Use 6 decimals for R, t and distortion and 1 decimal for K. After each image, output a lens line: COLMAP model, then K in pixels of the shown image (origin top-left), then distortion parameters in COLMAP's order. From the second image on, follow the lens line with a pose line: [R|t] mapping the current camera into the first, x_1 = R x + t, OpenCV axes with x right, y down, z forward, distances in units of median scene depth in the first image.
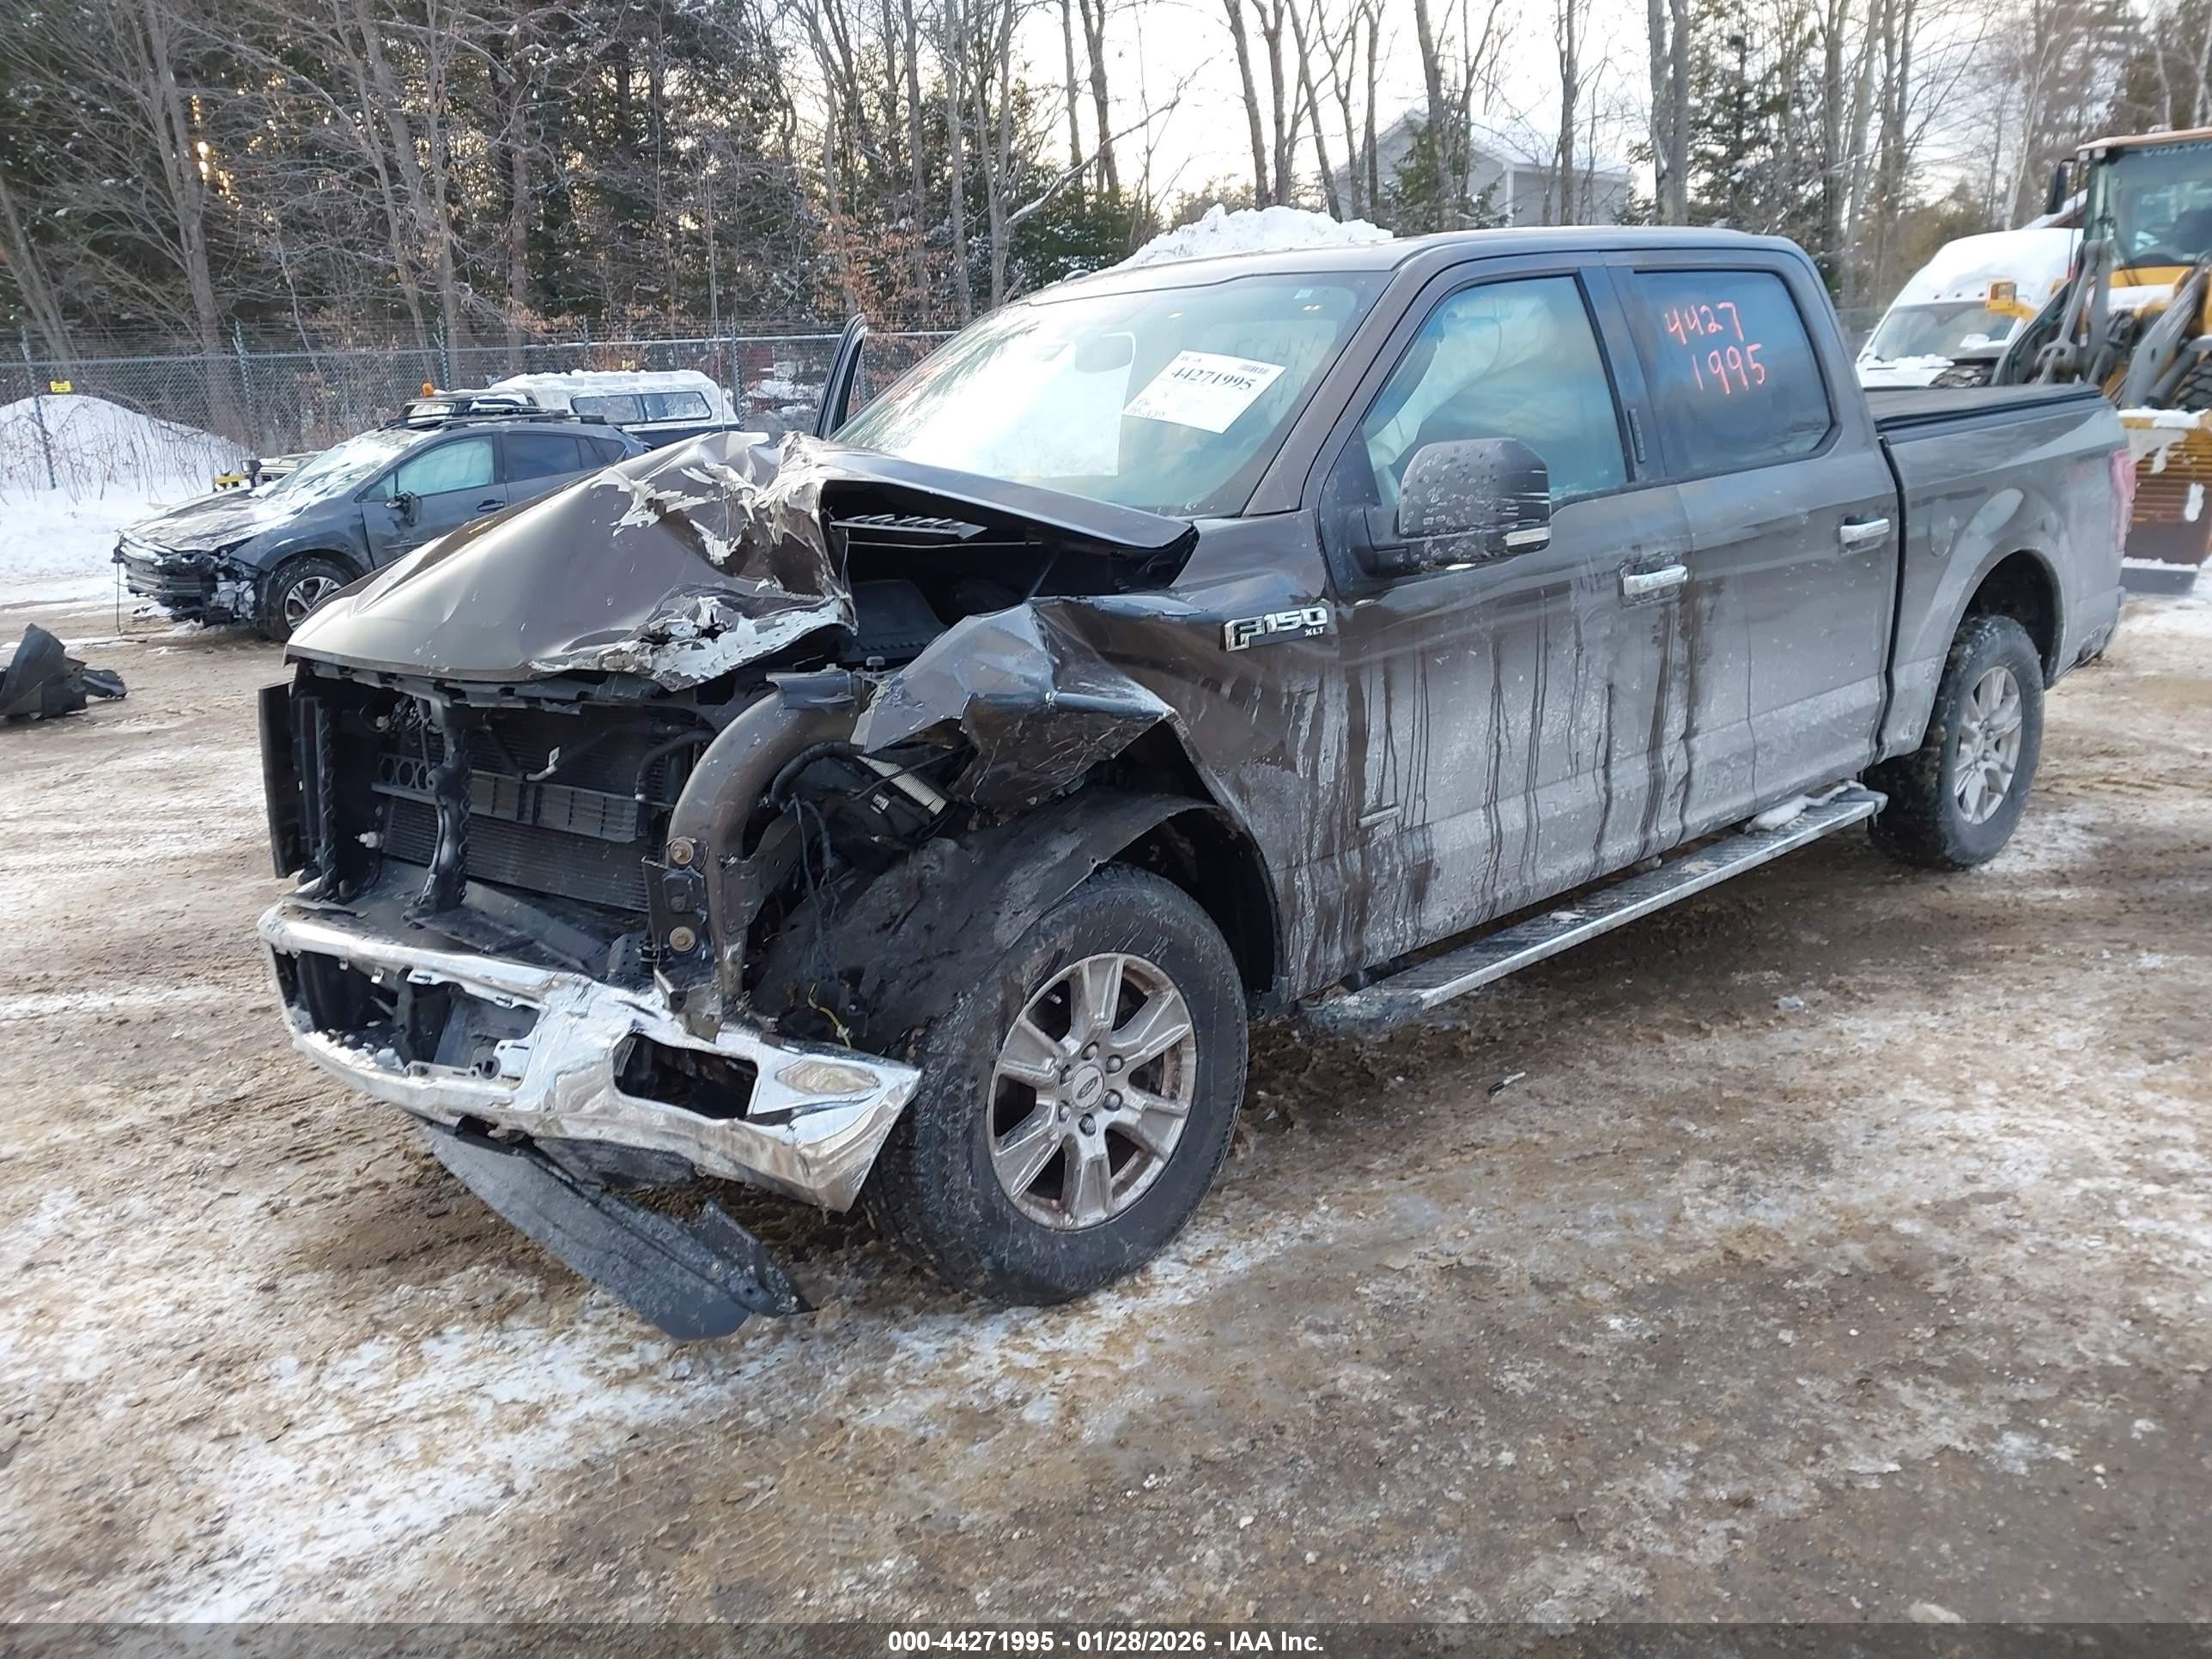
lens RADIAL K [[1718.4, 0, 1095.3], [0, 1718.4, 835.7], [0, 0, 1]] dist [0.037464, -0.041181]
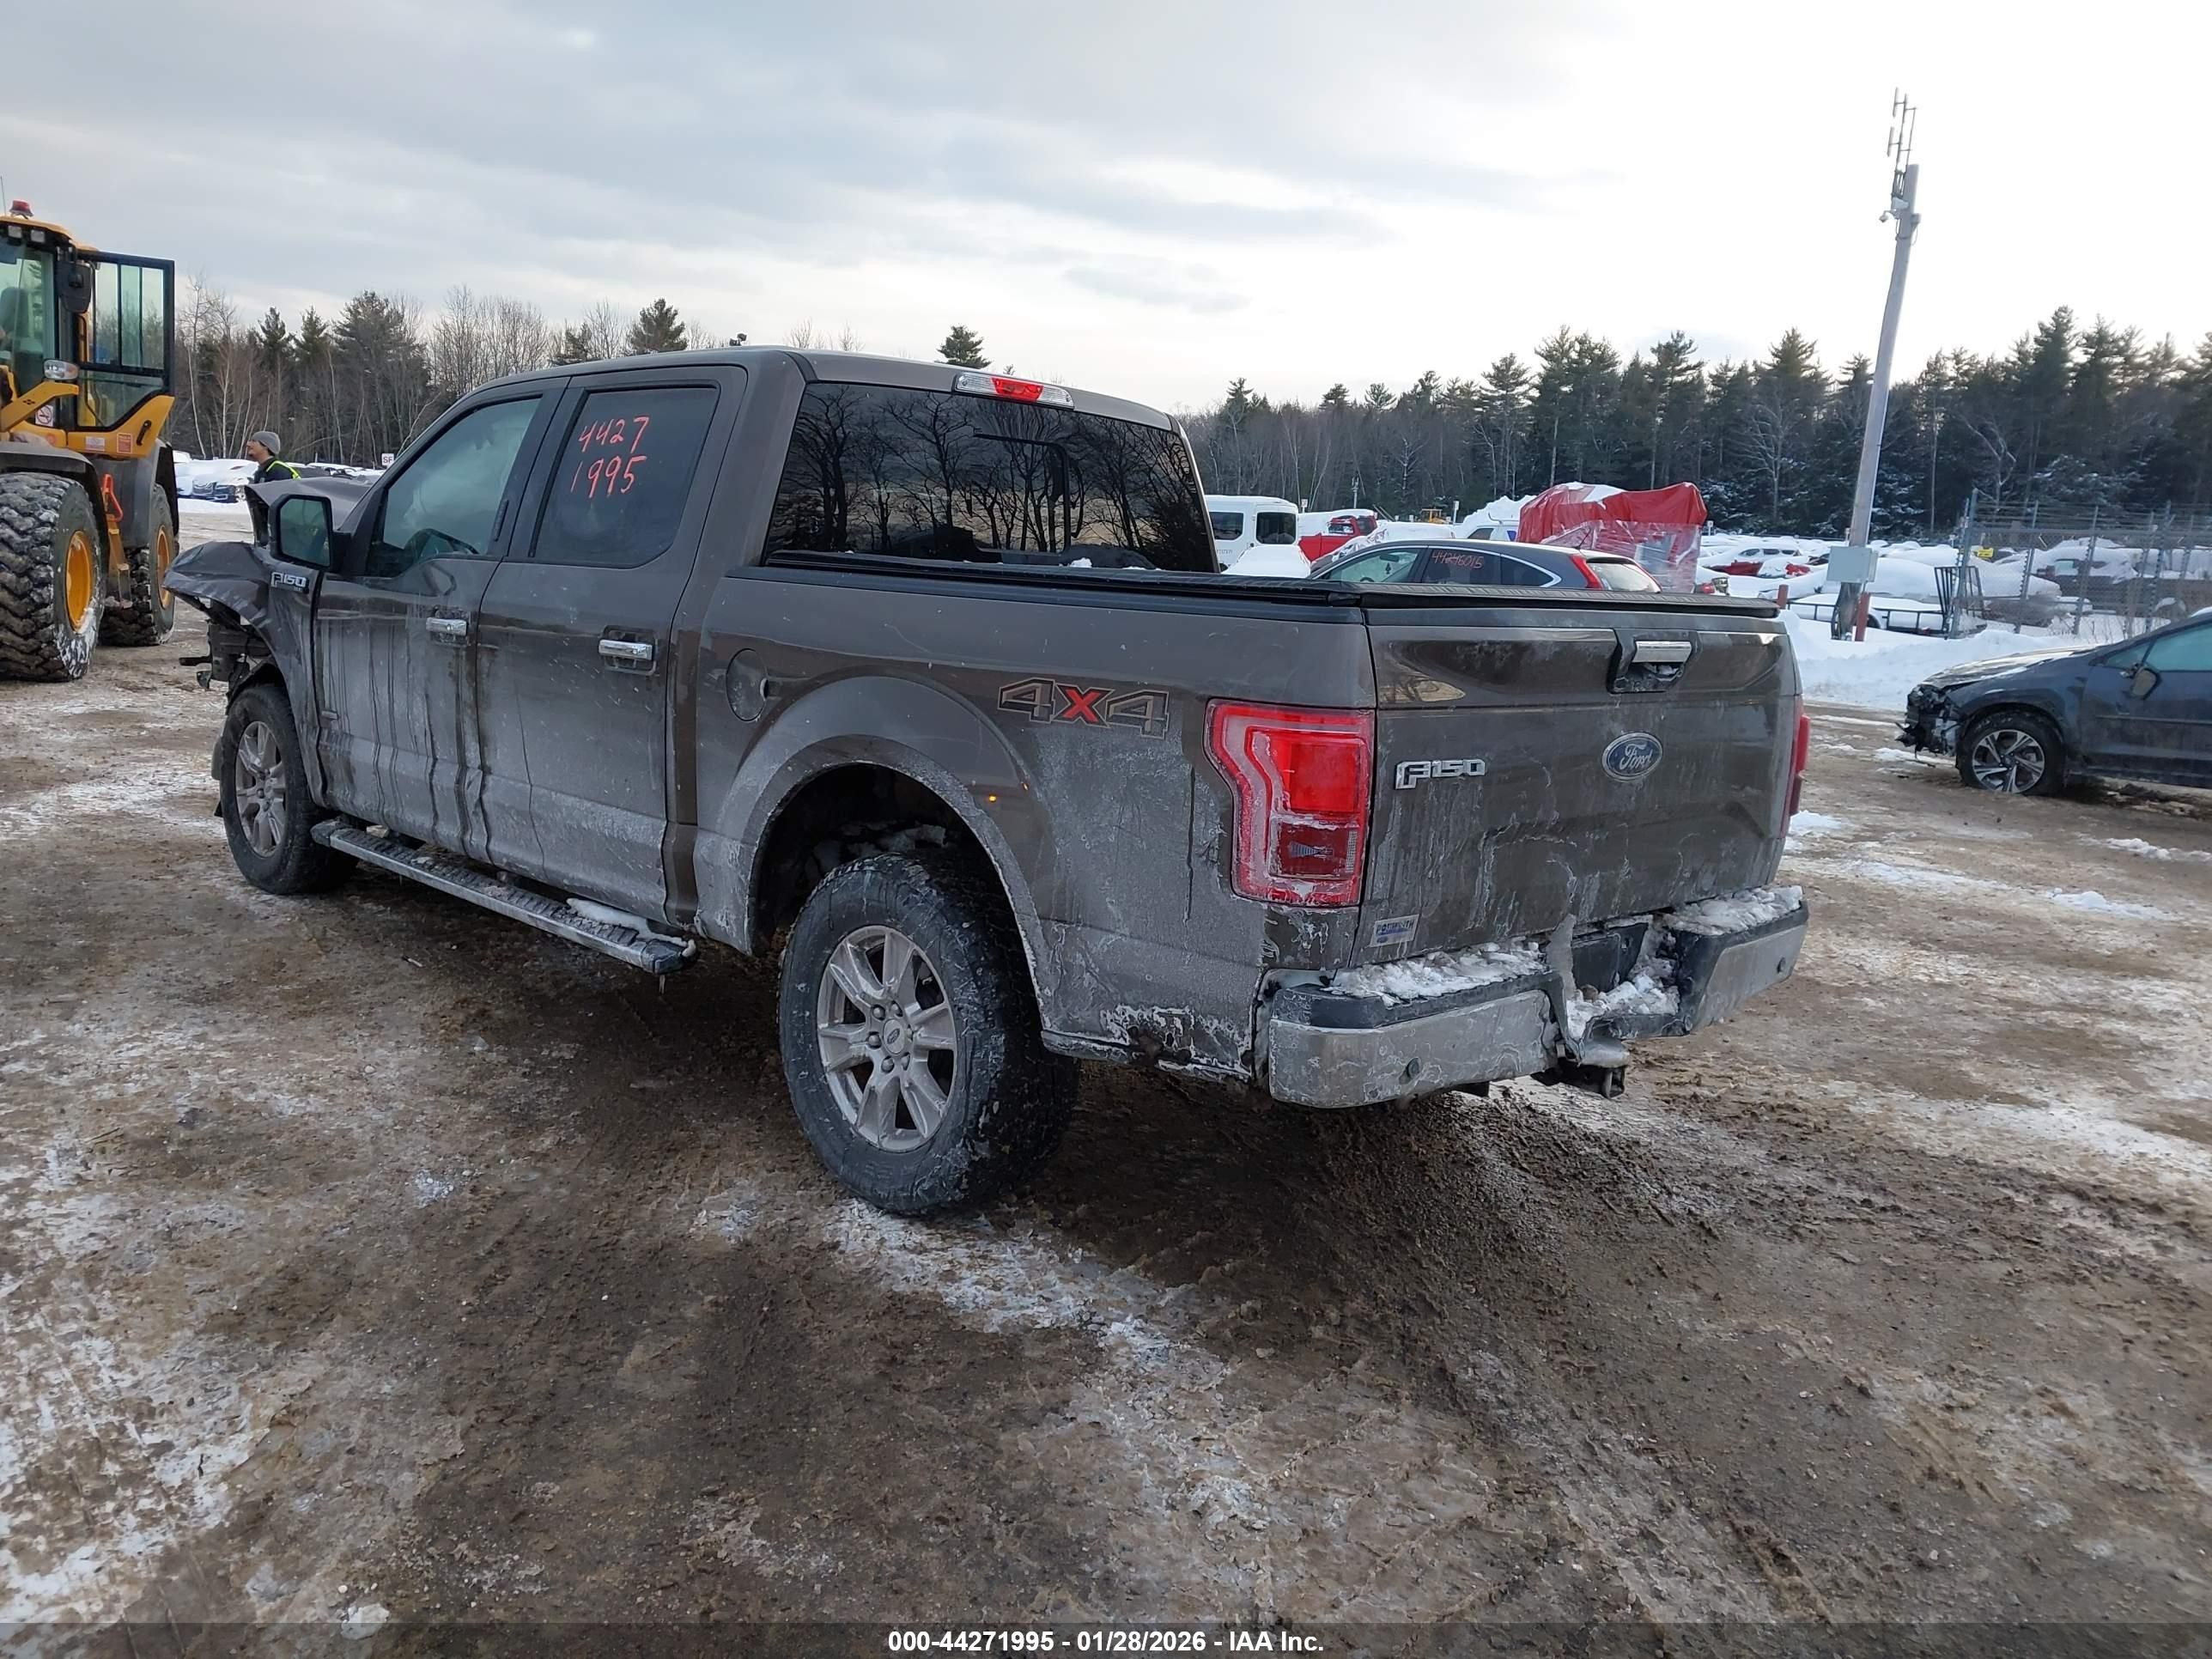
lens RADIAL K [[1718.4, 0, 1137.1], [0, 1718.4, 837.0], [0, 0, 1]] dist [0.037464, -0.041181]
pose [[0.071632, 0.220632, -0.972723, 1.773355], [-0.314165, 0.930580, 0.187938, -0.436461], [0.946662, 0.292133, 0.135974, 1.466933]]
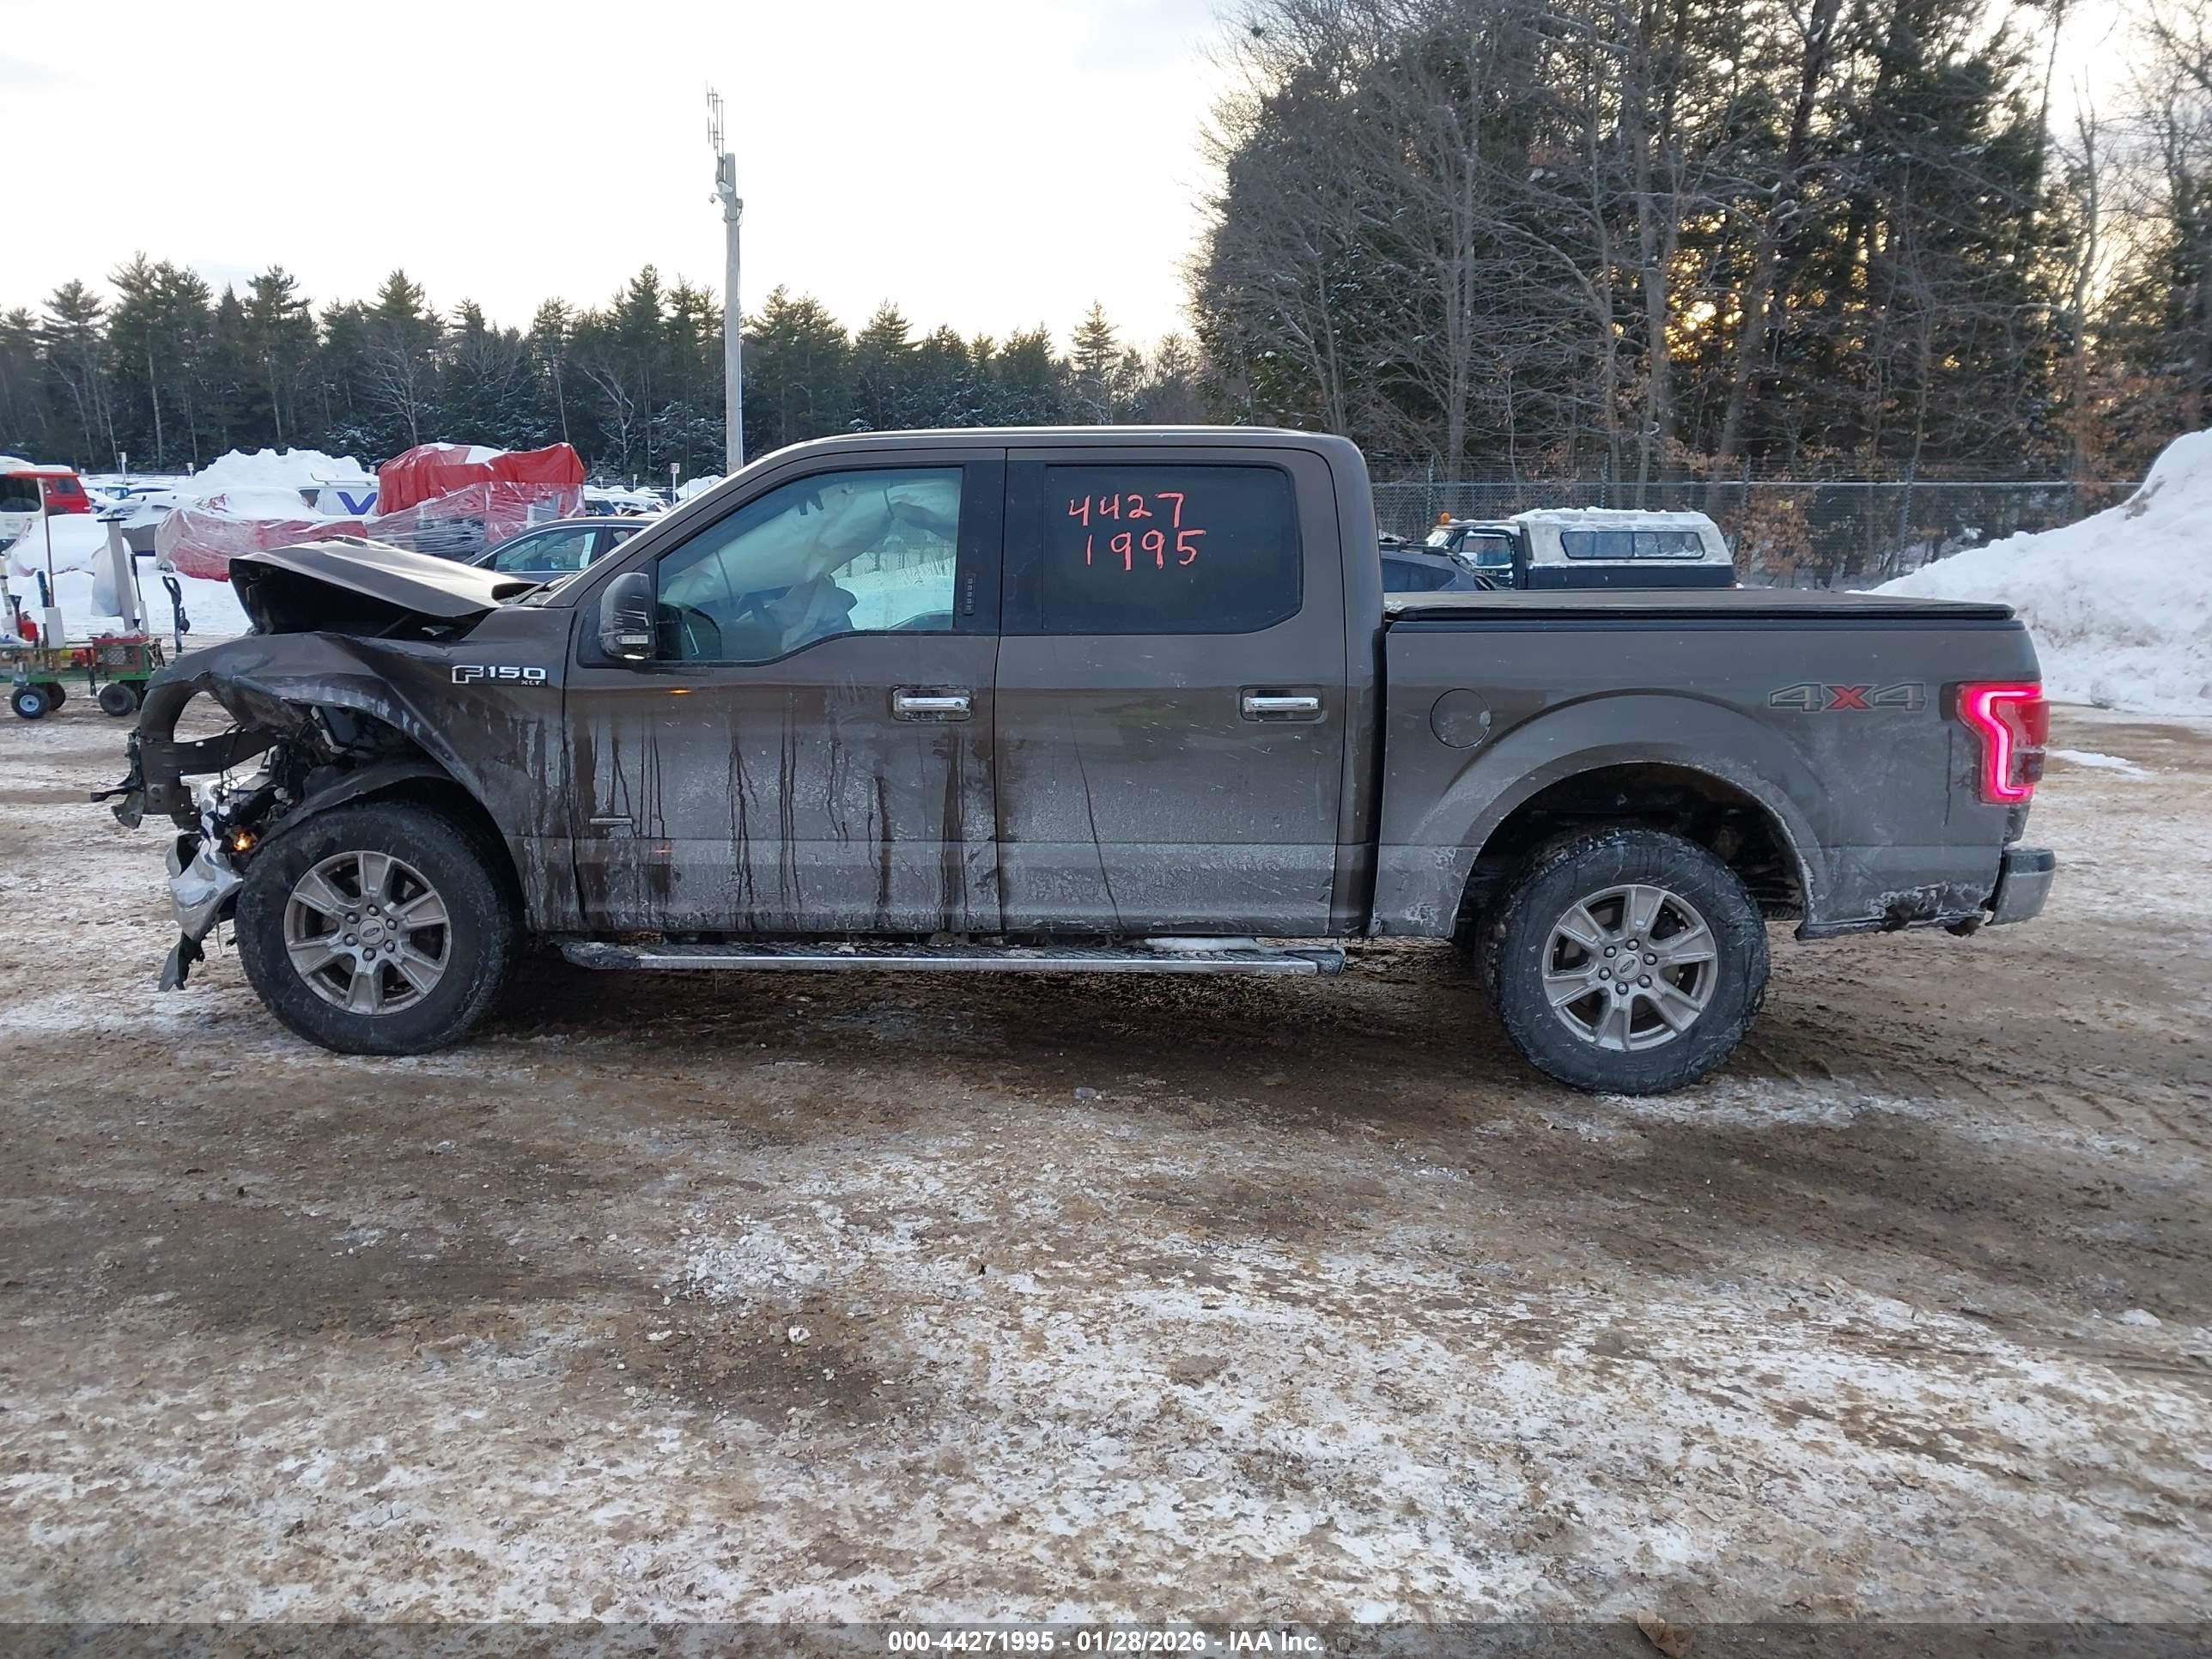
lens RADIAL K [[1718.4, 0, 1101.4], [0, 1718.4, 815.2], [0, 0, 1]] dist [0.037464, -0.041181]
pose [[0.728573, 0.169087, -0.663770, 1.369046], [-0.223340, 0.974735, 0.003157, -0.107965], [0.647534, 0.145946, 0.747930, 0.162812]]
